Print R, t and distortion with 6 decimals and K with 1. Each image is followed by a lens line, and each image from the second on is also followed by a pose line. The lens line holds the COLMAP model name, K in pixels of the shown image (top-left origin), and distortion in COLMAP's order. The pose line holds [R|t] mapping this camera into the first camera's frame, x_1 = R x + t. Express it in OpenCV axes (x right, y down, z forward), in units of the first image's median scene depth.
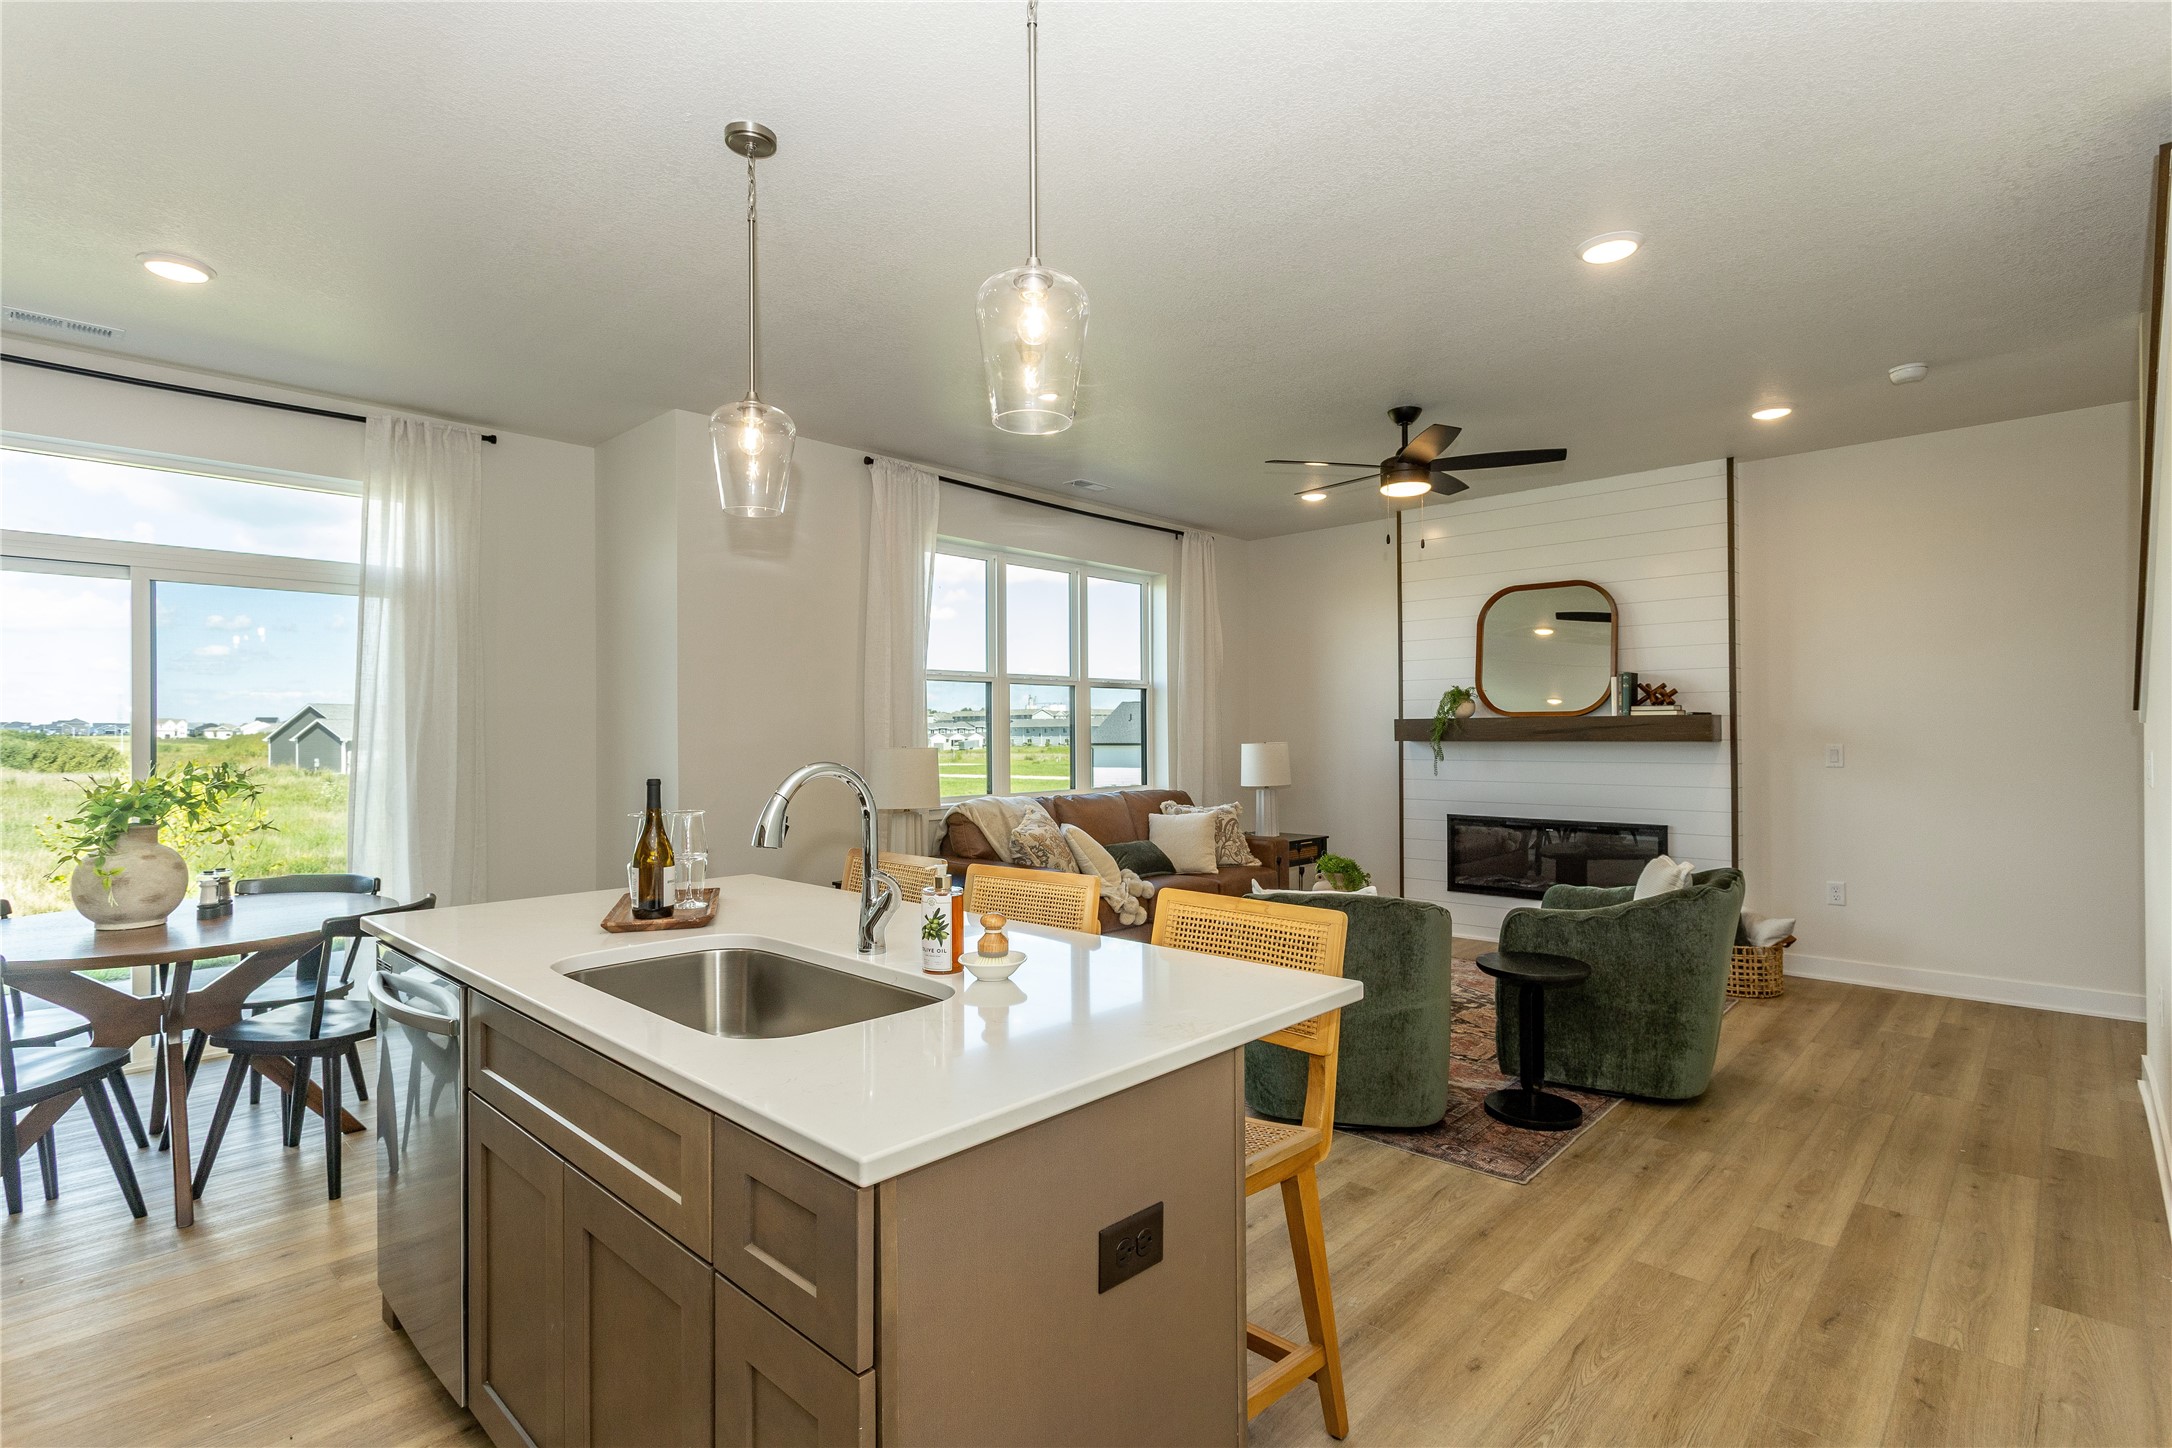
lens RADIAL K [[1038.6, 0, 1082.6], [0, 1038.6, 720.0], [0, 0, 1]] dist [-0.000718, 0.000515]
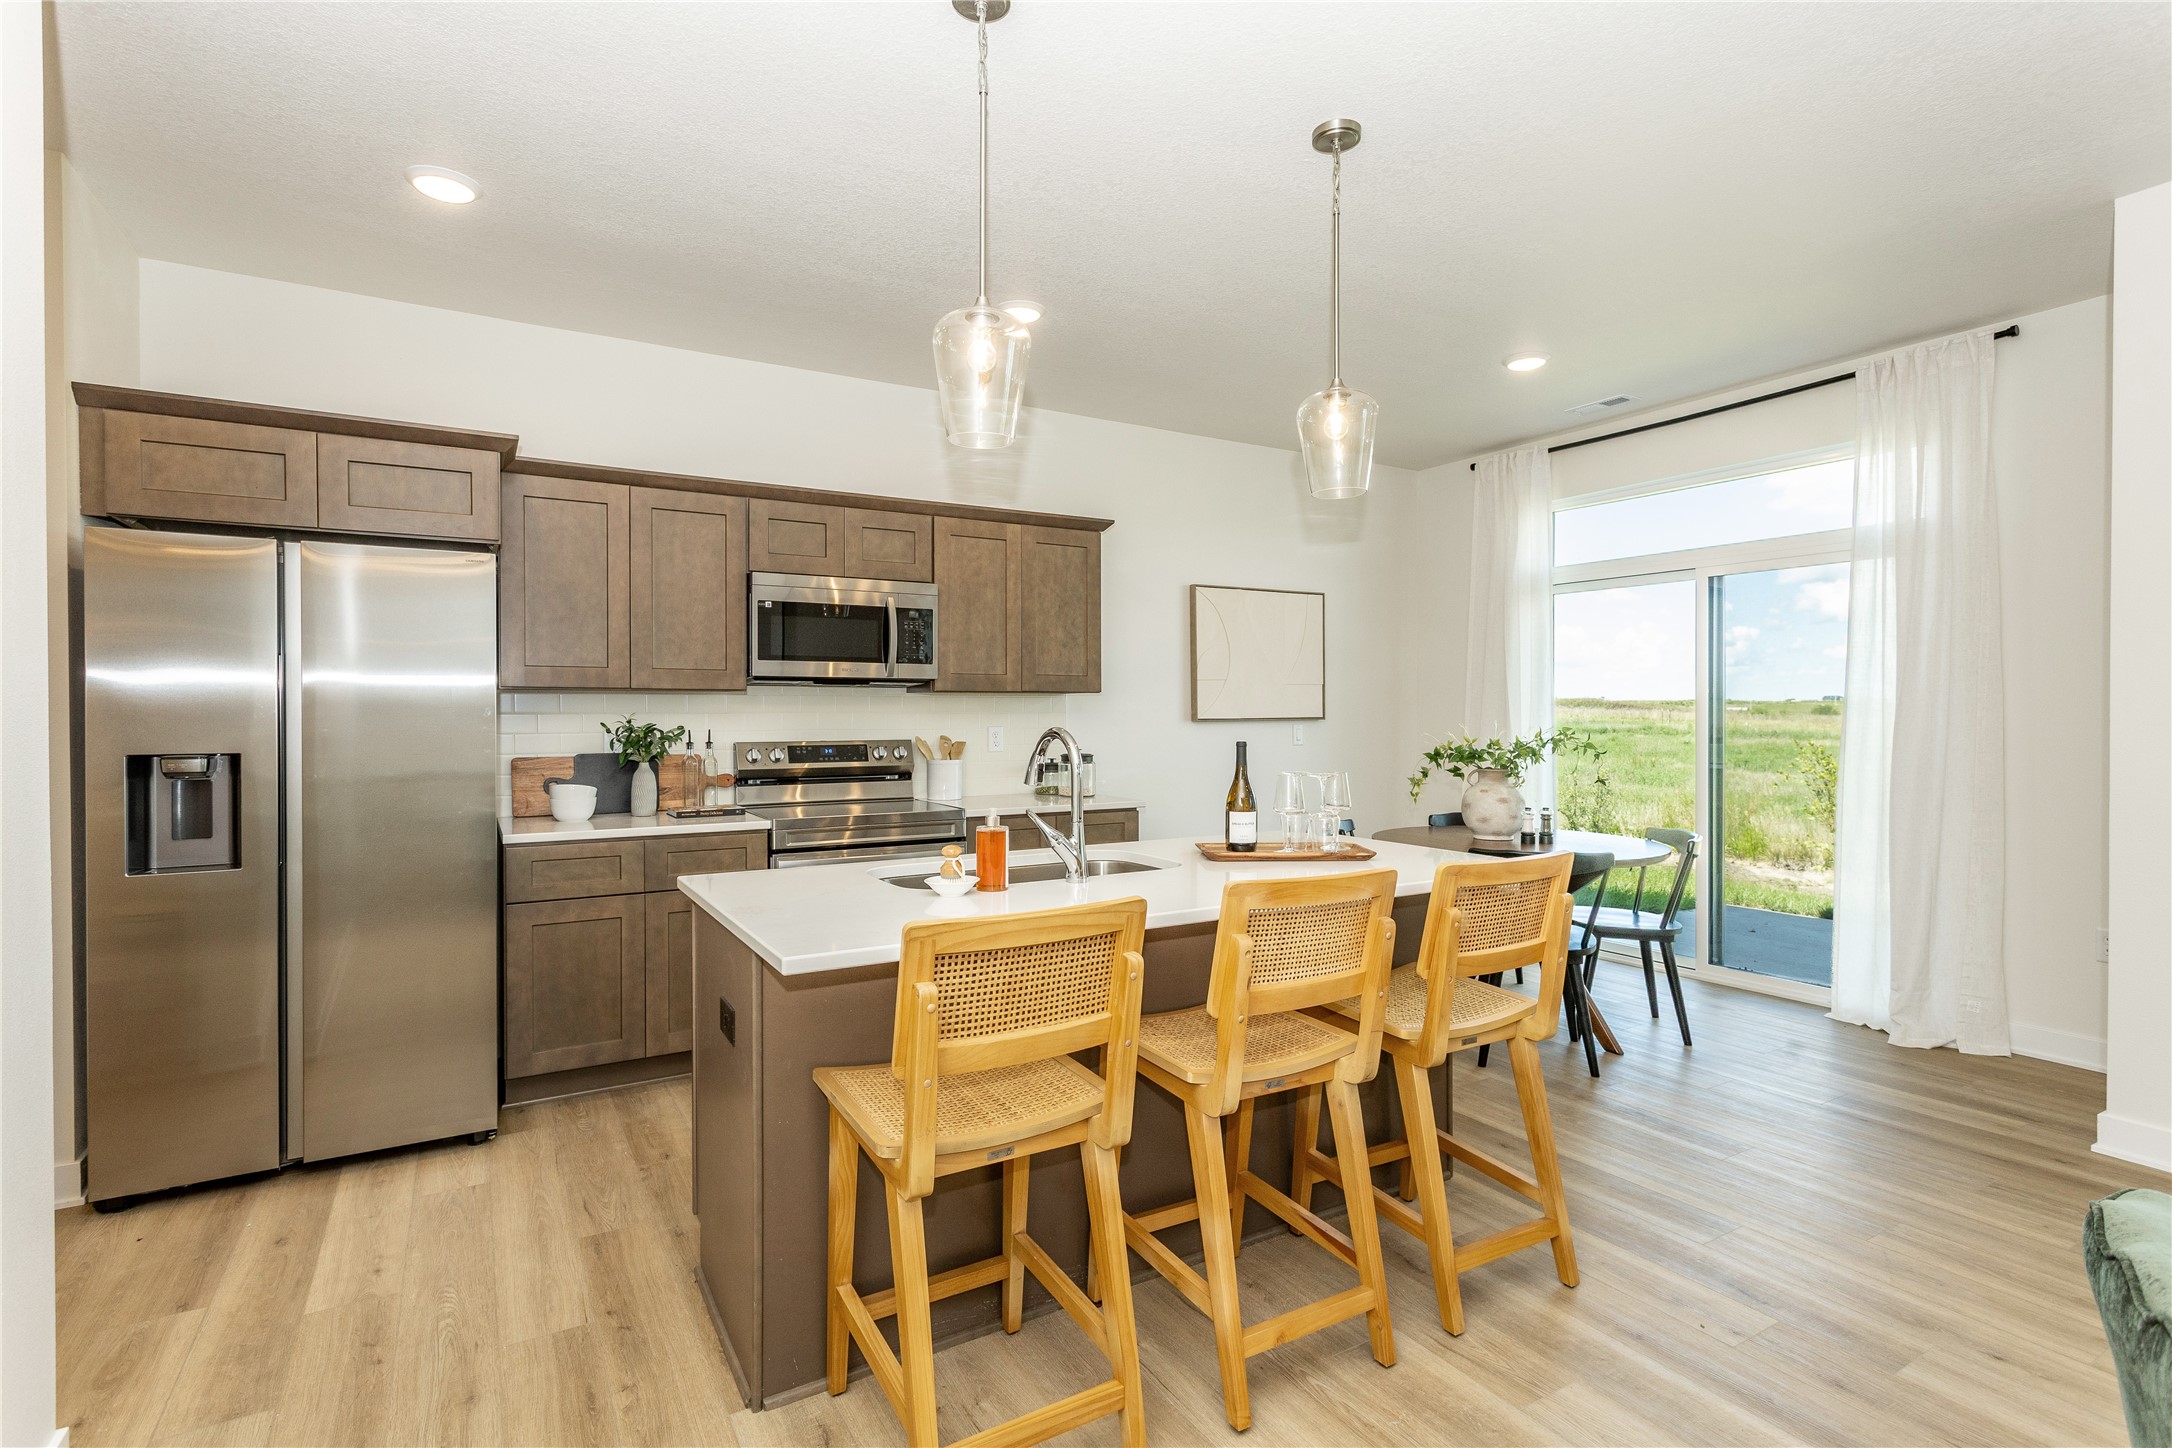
lens RADIAL K [[1044.4, 0, 1074.4], [0, 1044.4, 724.3], [0, 0, 1]] dist [-0.005398, -0.000442]
pose [[-0.277807, 0.017740, -0.960473, 0.316756], [0.014843, 0.999789, 0.014173, 0.004805], [0.960522, -0.010319, -0.278012, 0.429533]]
